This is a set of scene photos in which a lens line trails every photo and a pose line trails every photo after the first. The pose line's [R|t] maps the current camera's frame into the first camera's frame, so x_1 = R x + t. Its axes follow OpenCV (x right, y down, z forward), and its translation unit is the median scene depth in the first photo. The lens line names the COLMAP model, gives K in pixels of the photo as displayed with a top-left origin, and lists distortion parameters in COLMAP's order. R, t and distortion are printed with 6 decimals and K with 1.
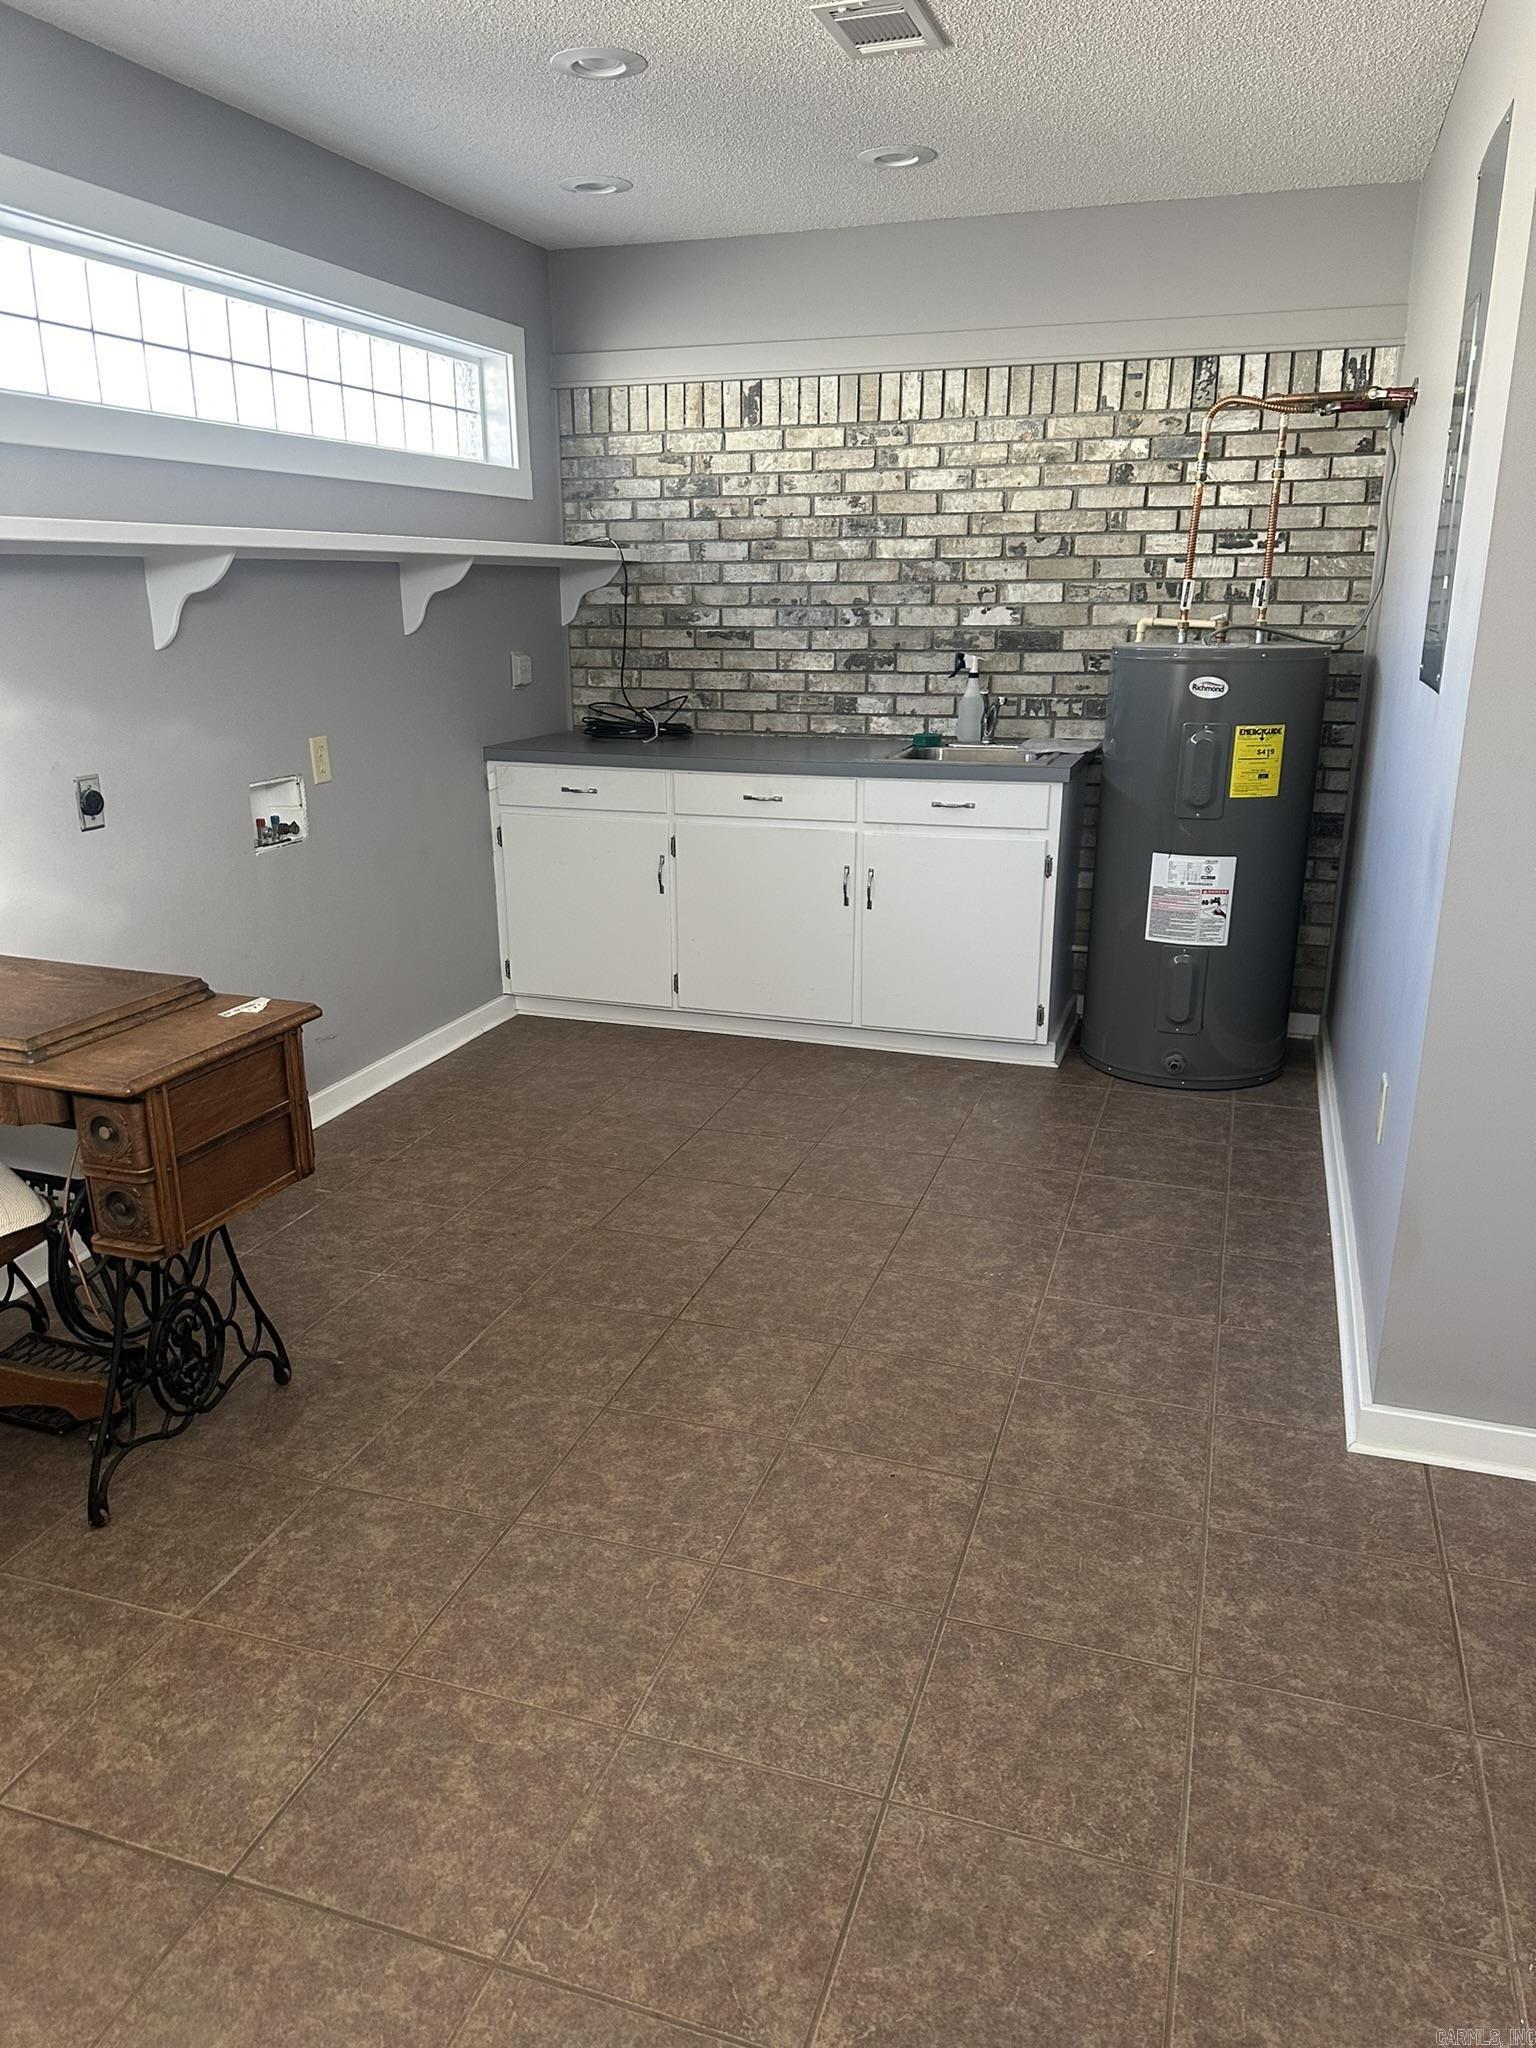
lens RADIAL K [[1430.6, 0, 763.2], [0, 1430.6, 1014.5], [0, 0, 1]] dist [0.010068, -0.019311]
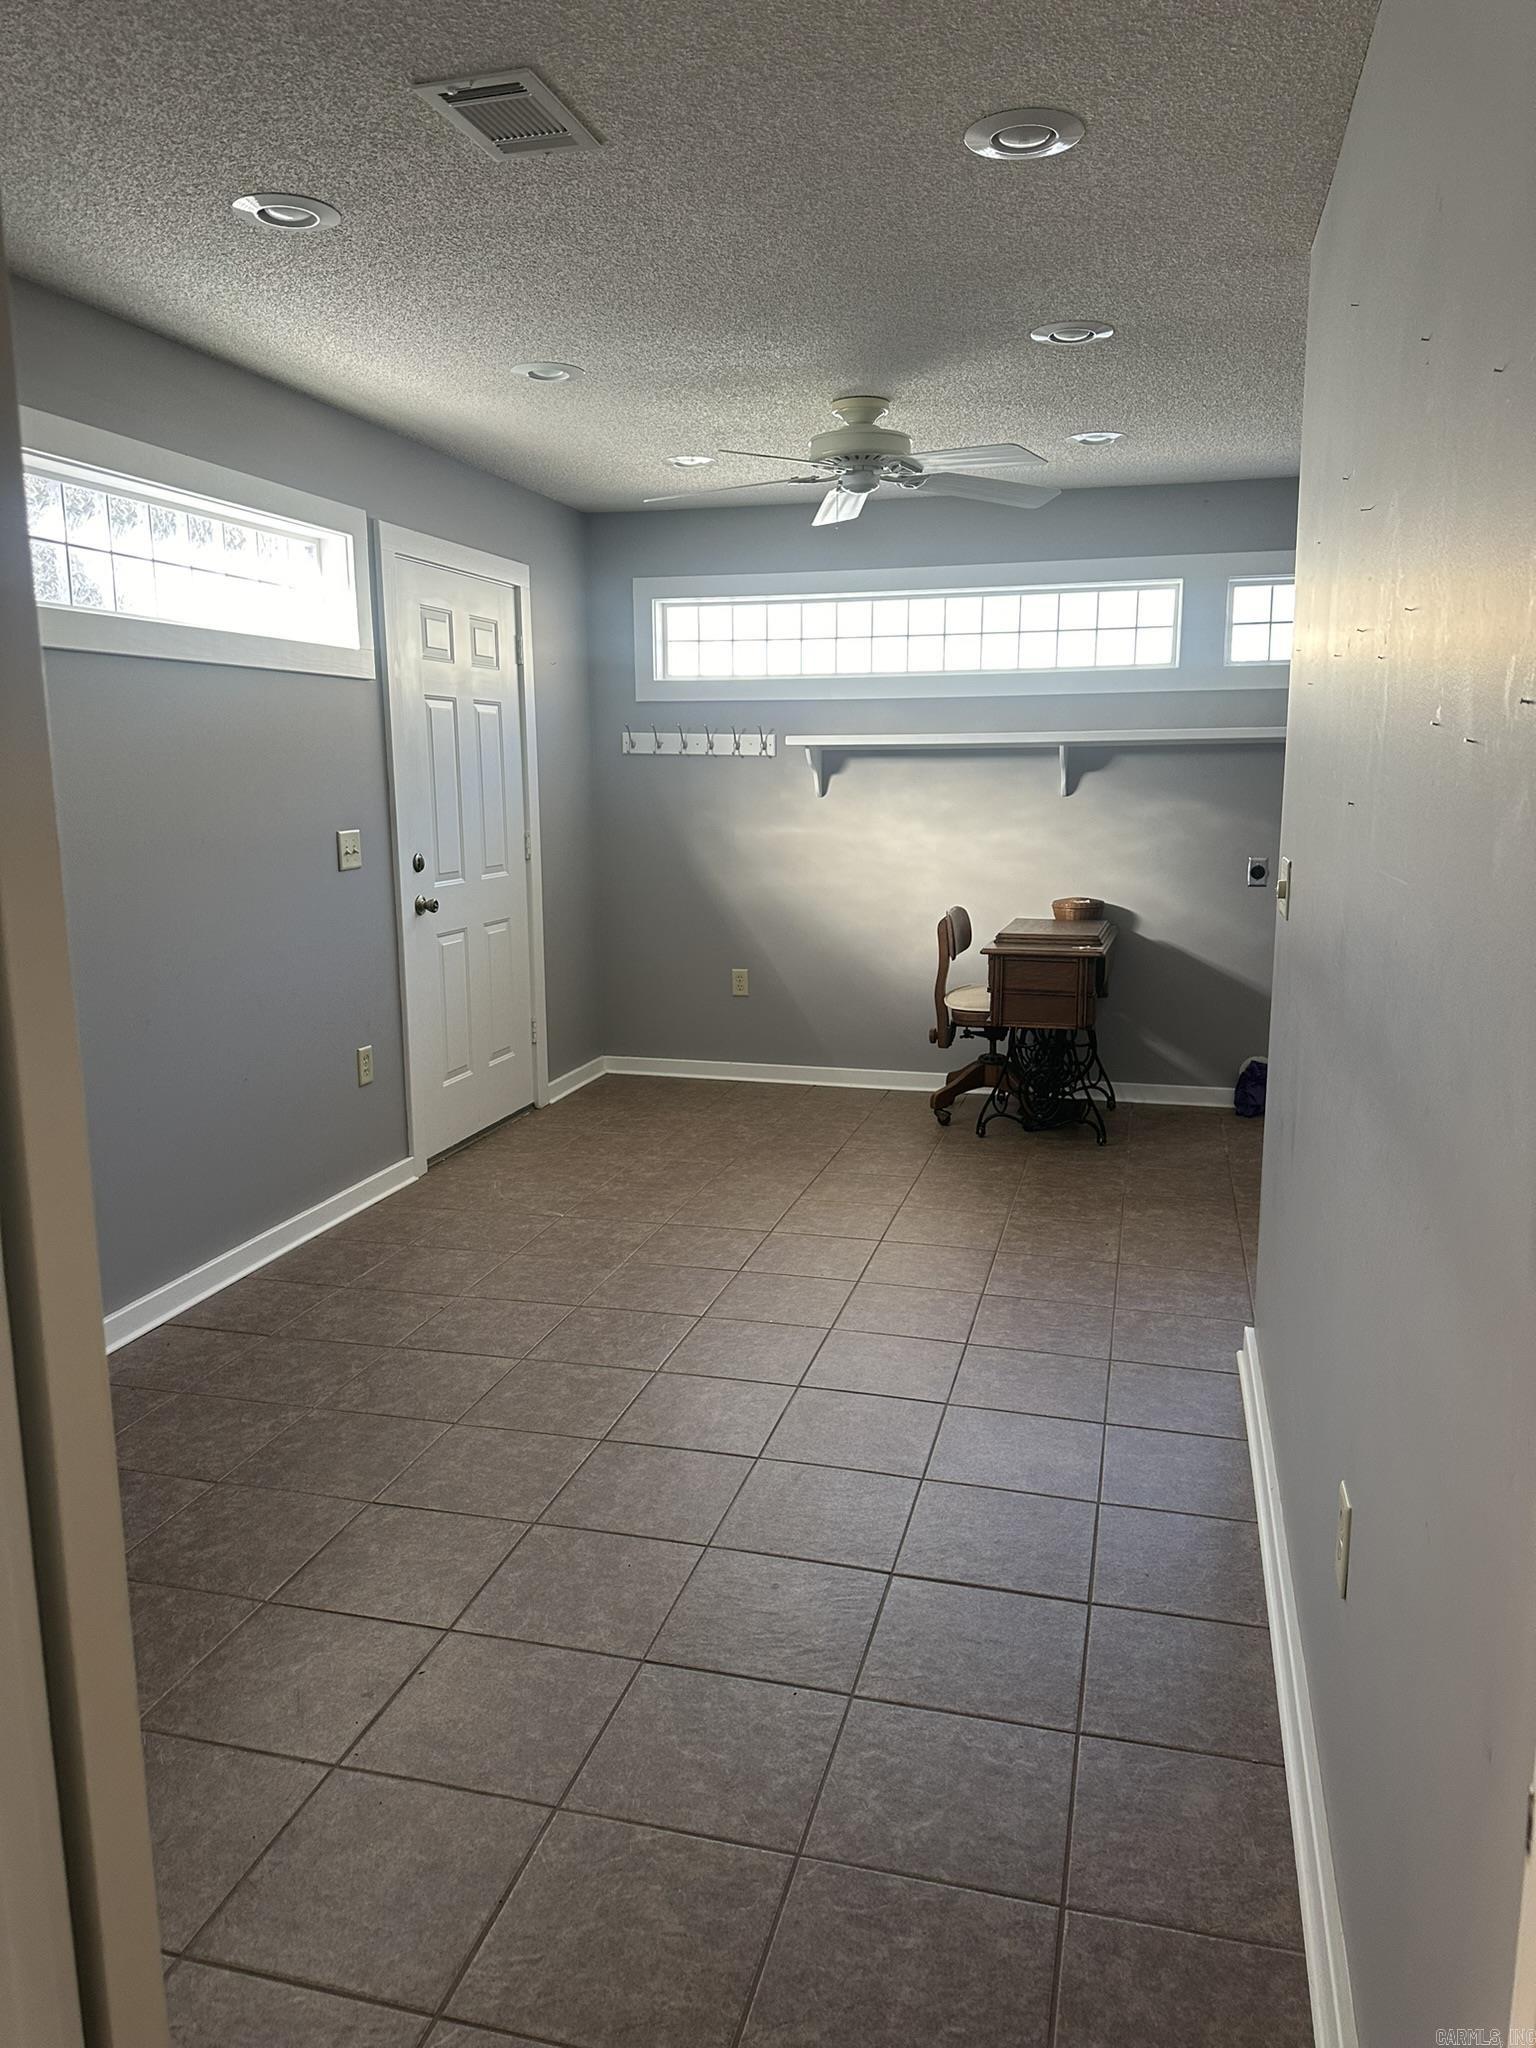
lens RADIAL K [[1430.6, 0, 766.3], [0, 1430.6, 1026.0], [0, 0, 1]] dist [0.010068, -0.019311]
pose [[0.071338, 0.195173, -0.978171, 1.685430], [-0.283215, 0.944271, 0.167754, -0.113920], [0.956400, 0.265066, 0.122638, 0.279333]]
